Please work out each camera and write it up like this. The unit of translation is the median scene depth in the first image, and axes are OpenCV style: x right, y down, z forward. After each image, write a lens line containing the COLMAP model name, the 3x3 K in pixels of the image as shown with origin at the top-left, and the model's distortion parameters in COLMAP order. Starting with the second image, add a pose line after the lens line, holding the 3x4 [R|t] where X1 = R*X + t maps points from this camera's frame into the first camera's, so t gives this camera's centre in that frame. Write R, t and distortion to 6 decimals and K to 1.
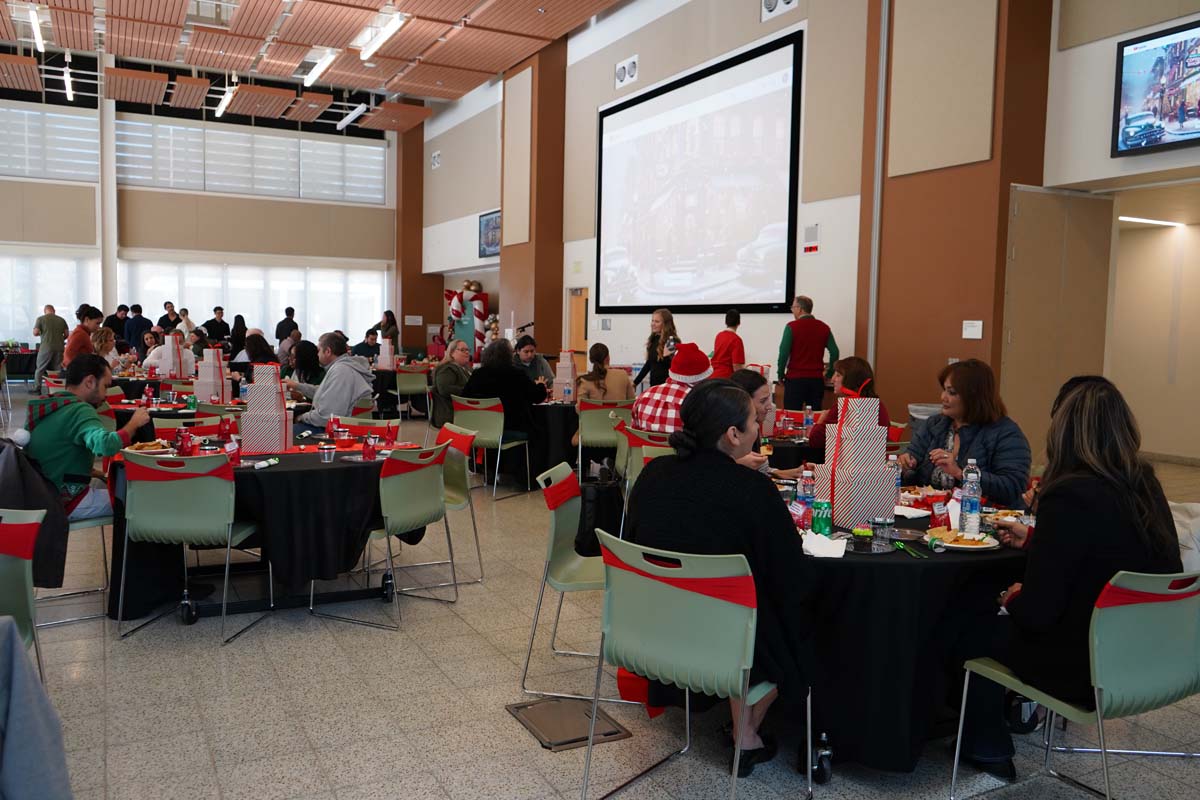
lens RADIAL K [[973.3, 0, 517.5], [0, 973.3, 387.3], [0, 0, 1]] dist [-0.012565, 0.006683]
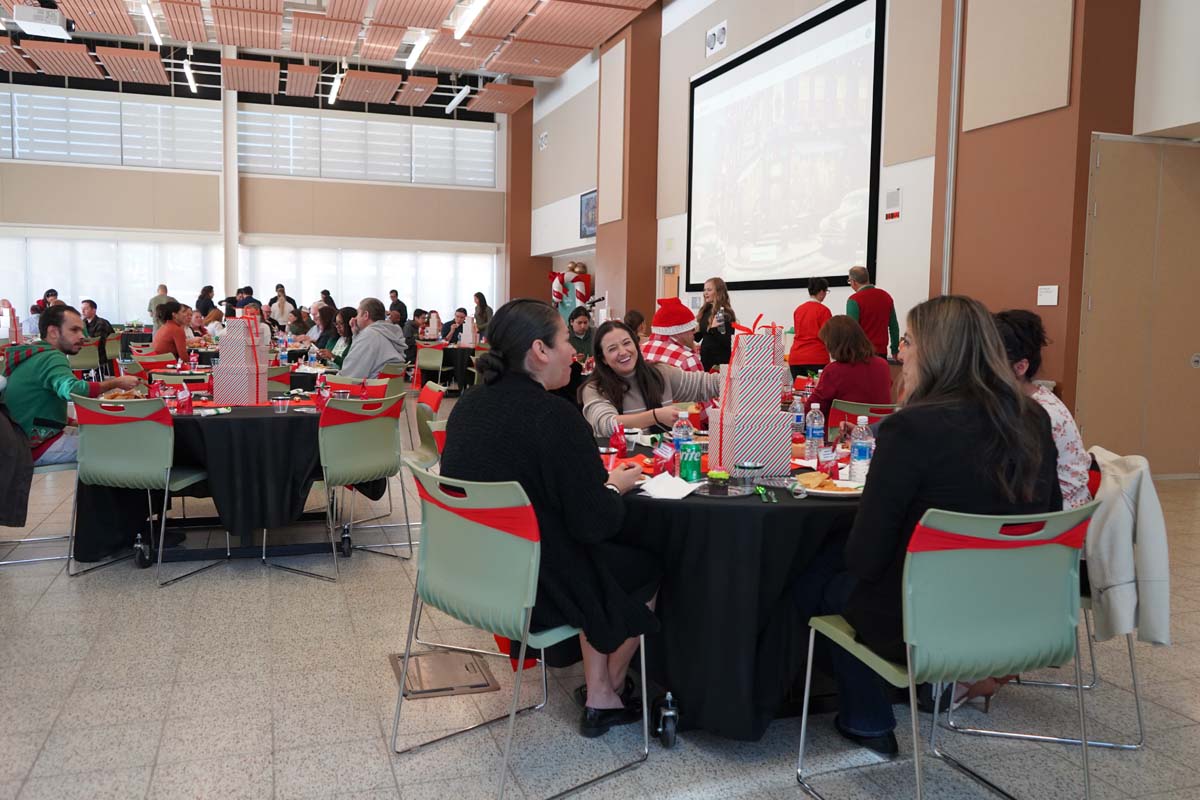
lens RADIAL K [[973.3, 0, 599.5], [0, 973.3, 400.9], [0, 0, 1]] dist [-0.012565, 0.006683]
pose [[0.988836, 0.011297, -0.148580, 0.156829], [-0.010506, 0.999926, 0.006106, 0.031160], [0.148638, -0.004477, 0.988882, 0.034422]]
